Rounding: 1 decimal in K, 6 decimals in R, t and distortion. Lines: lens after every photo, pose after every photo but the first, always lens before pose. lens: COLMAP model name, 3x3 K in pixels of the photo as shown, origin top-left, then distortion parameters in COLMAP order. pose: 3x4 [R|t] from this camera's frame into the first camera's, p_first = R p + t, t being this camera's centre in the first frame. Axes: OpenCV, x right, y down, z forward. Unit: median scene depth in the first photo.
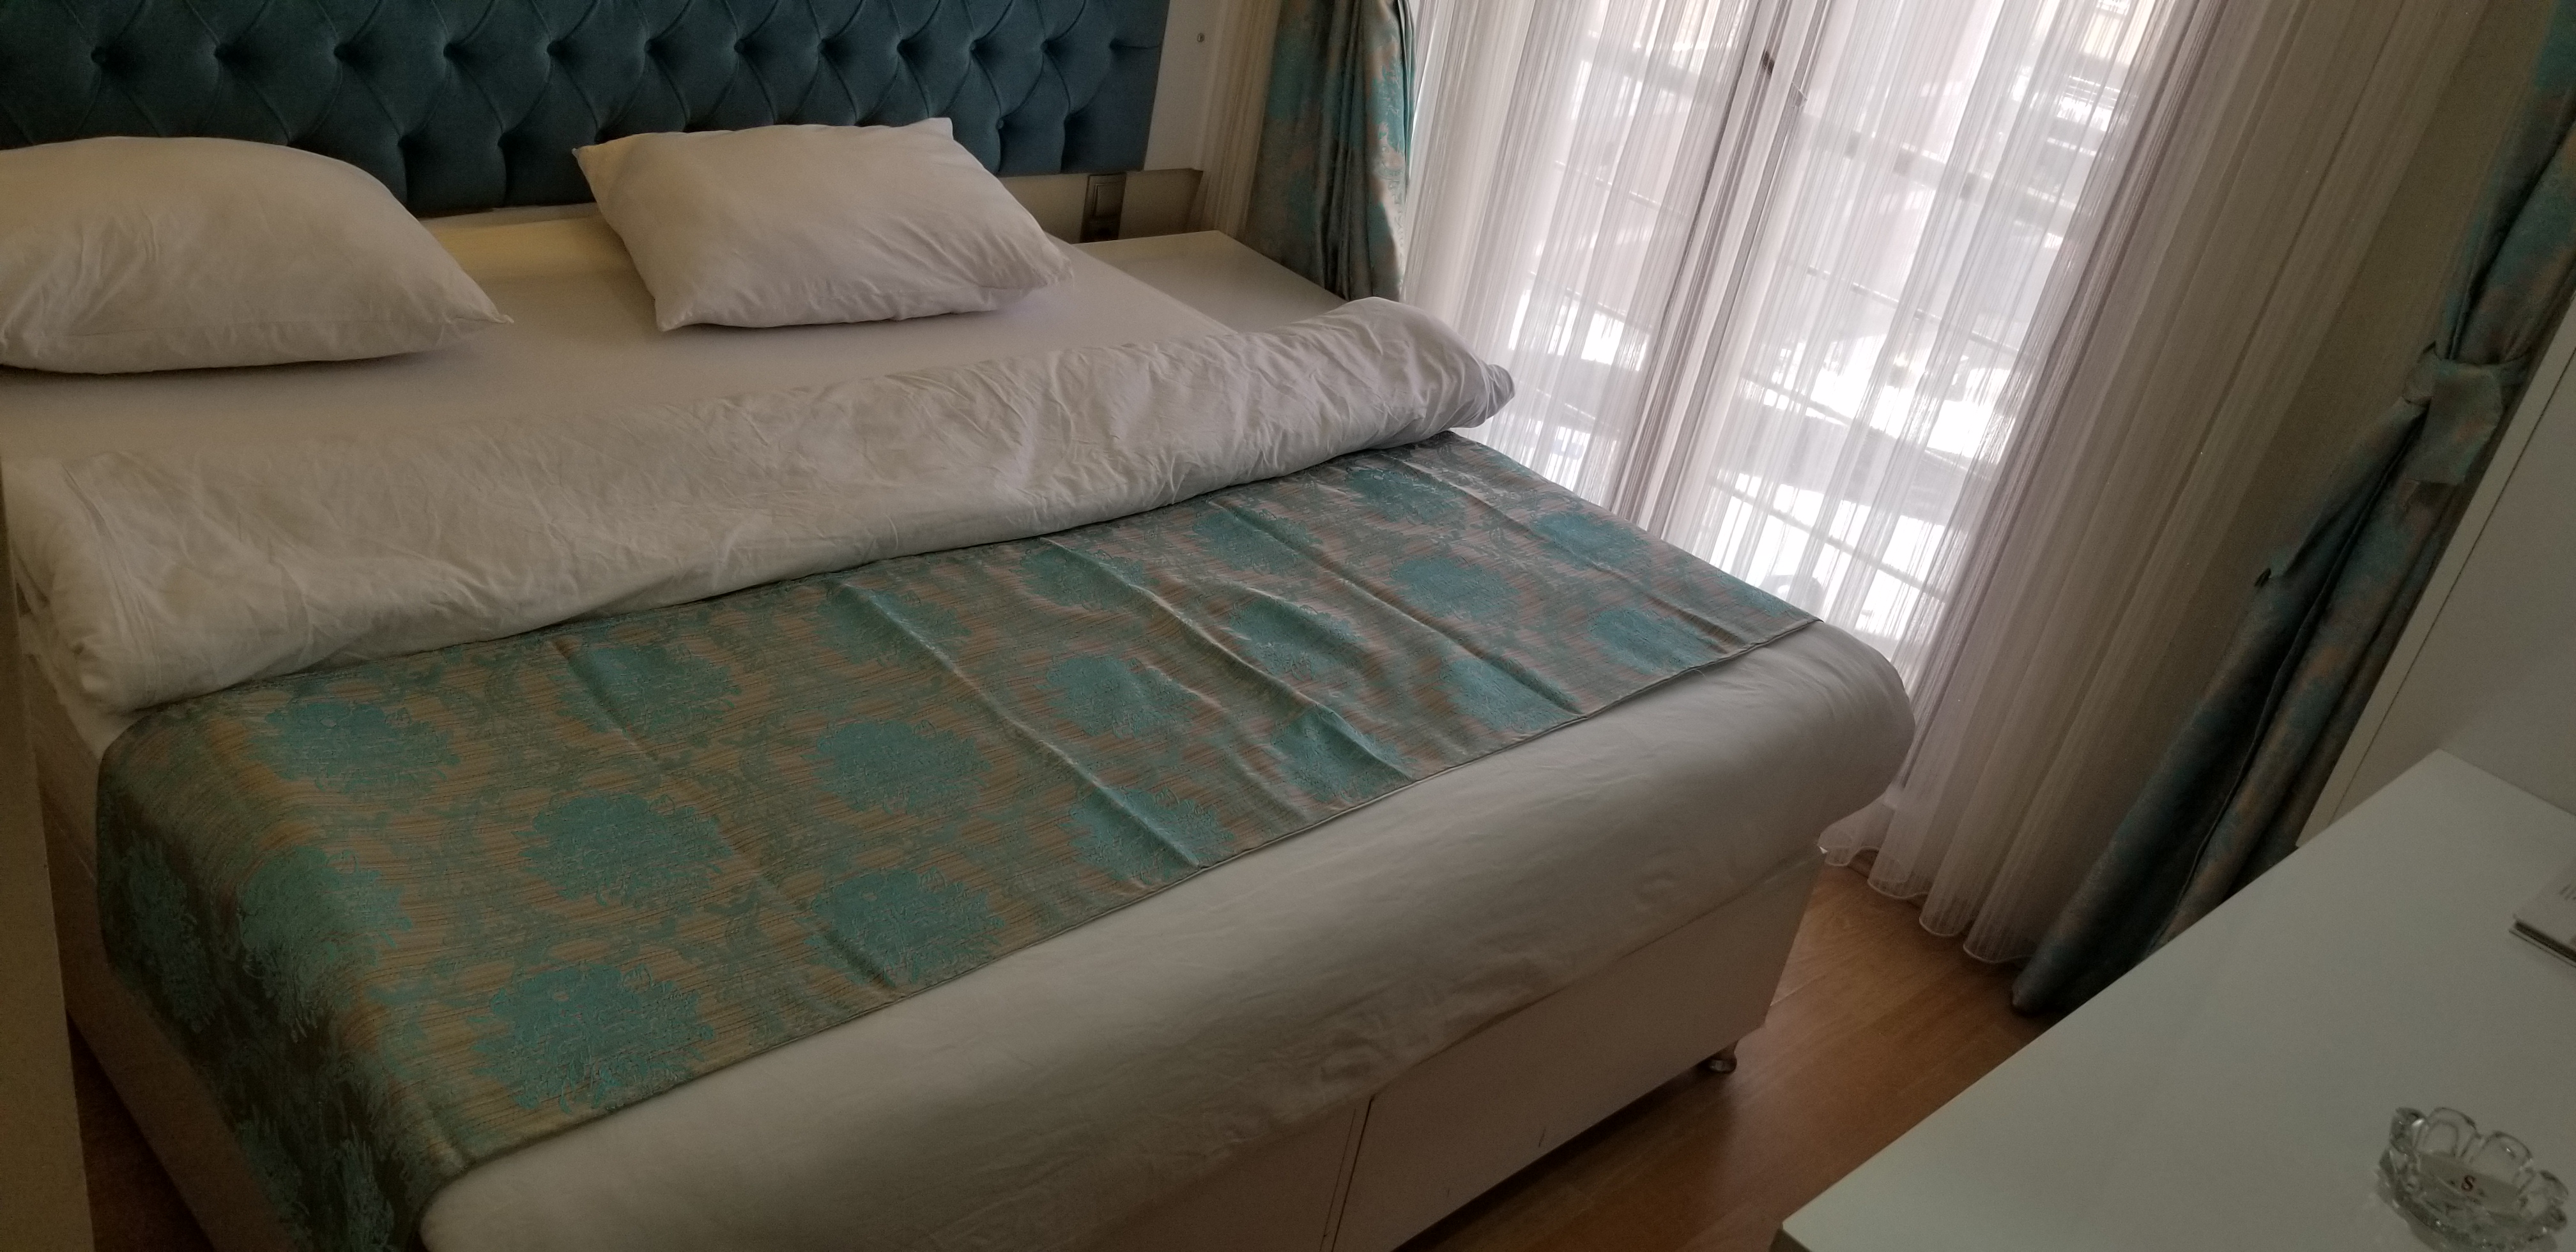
lens RADIAL K [[1990.2, 0, 1296.9], [0, 1990.2, 644.4], [0, 0, 1]] dist [0.107240, -0.201350]
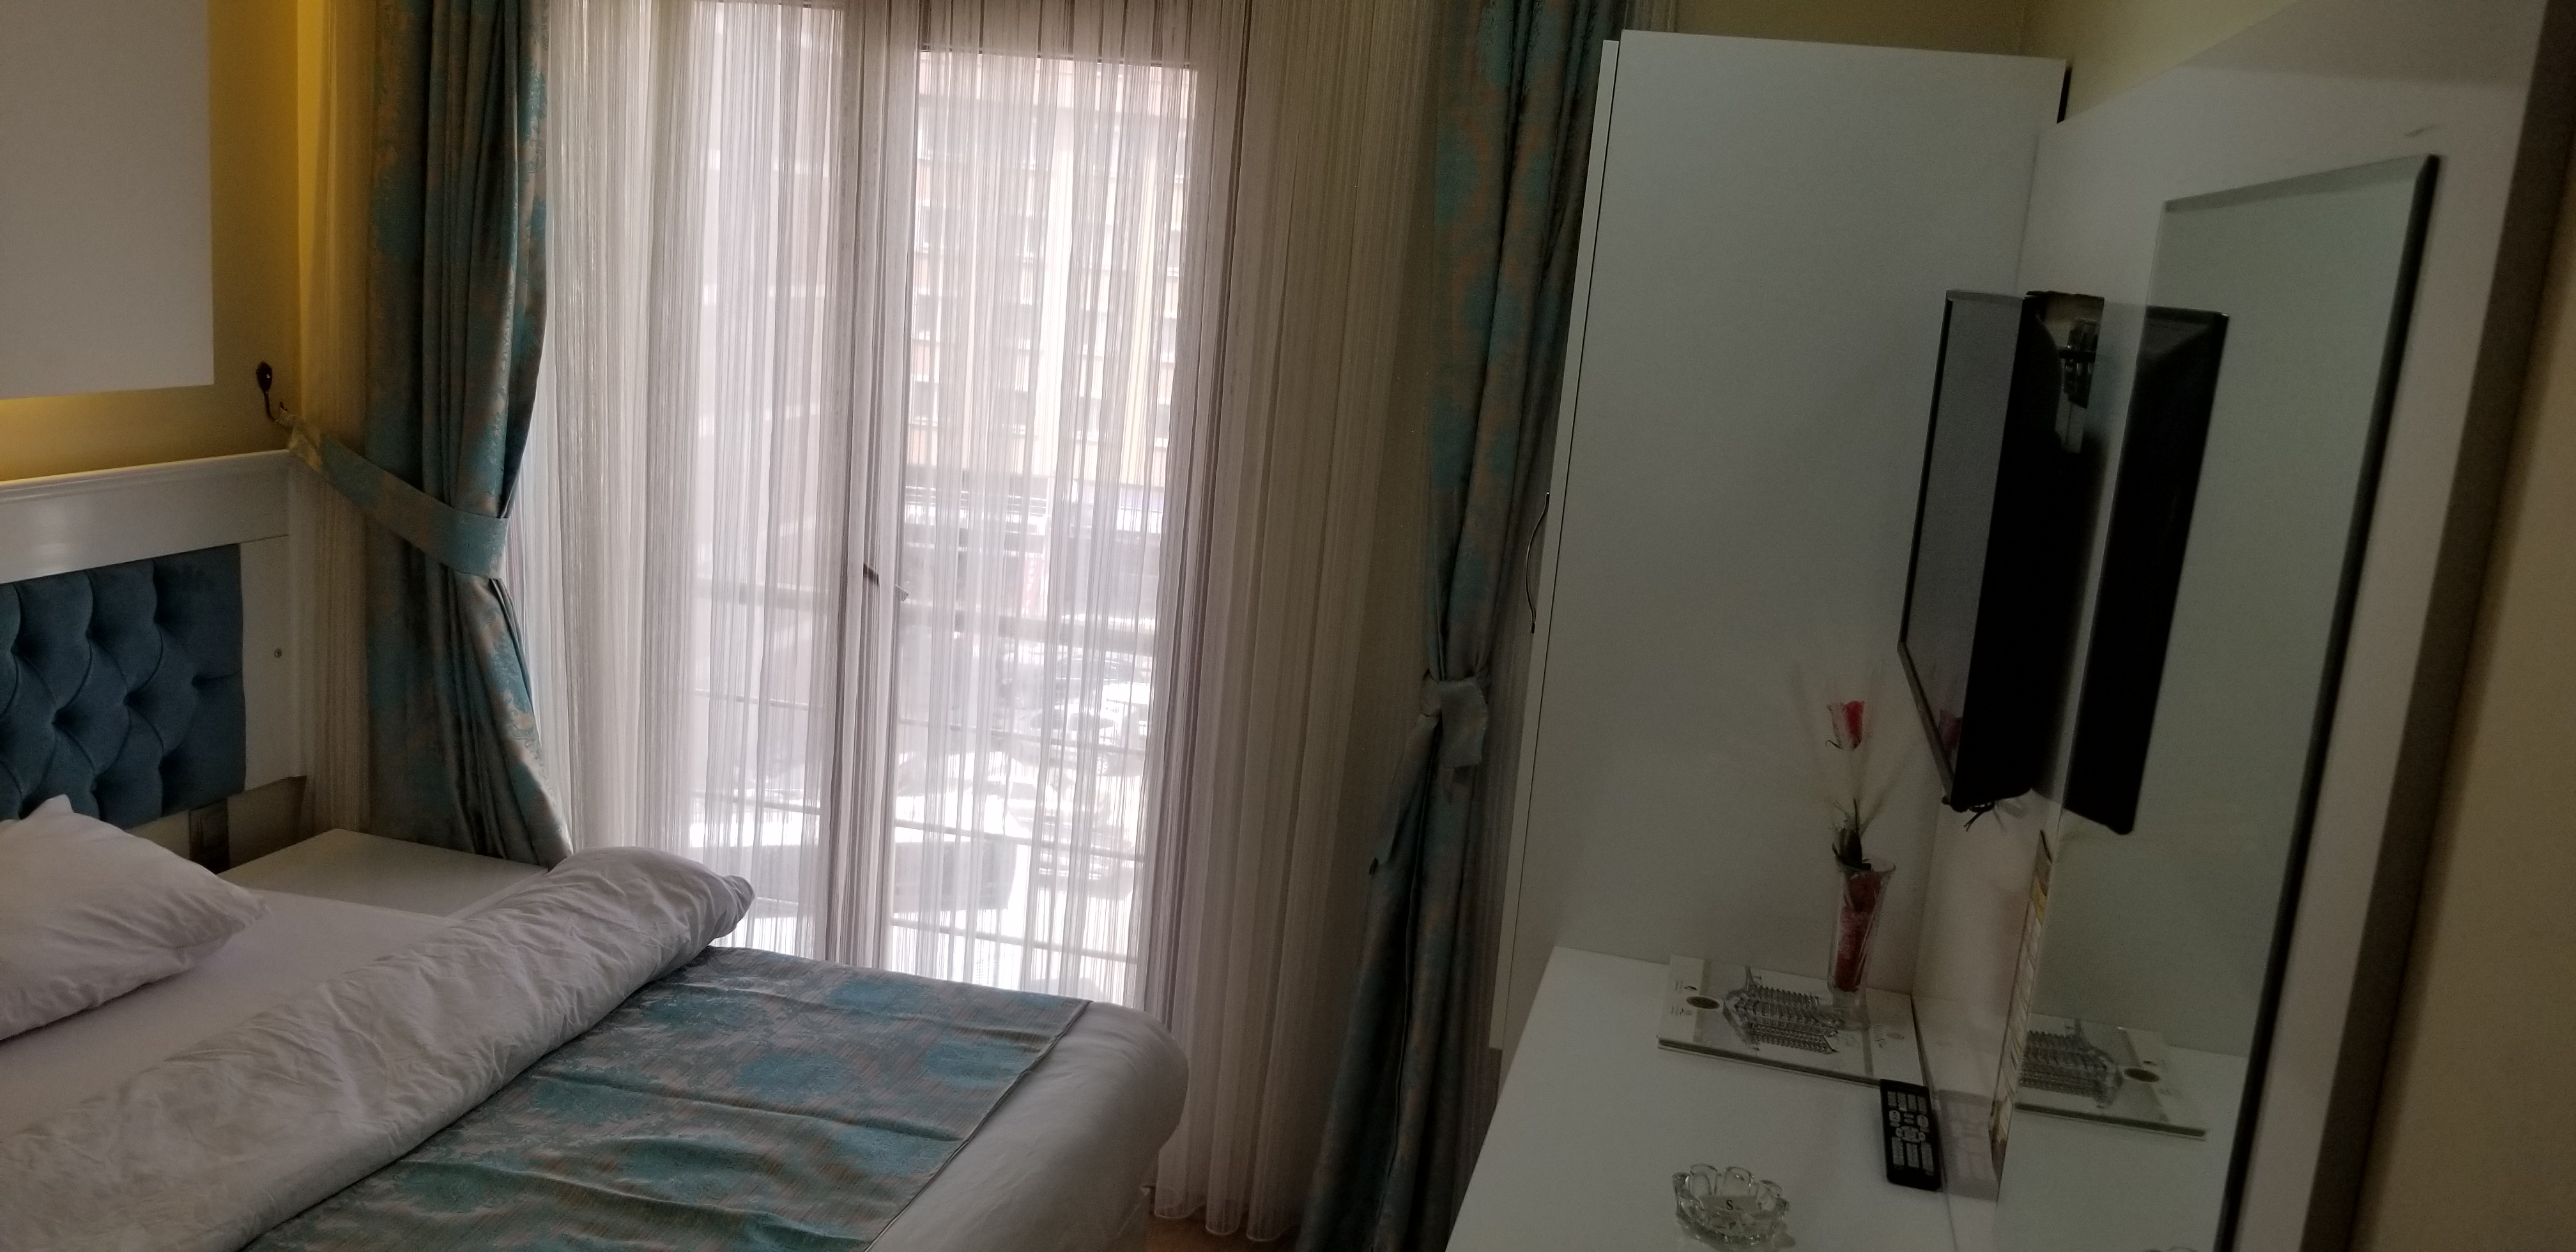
lens RADIAL K [[1968.2, 0, 1288.0], [0, 1968.2, 626.0], [0, 0, 1]] dist [0.040961, -0.097715]
pose [[0.844459, -0.220716, 0.488030, -0.159843], [0.323719, 0.936221, -0.136732, -0.022091], [-0.426726, 0.273449, 0.862050, -0.128216]]
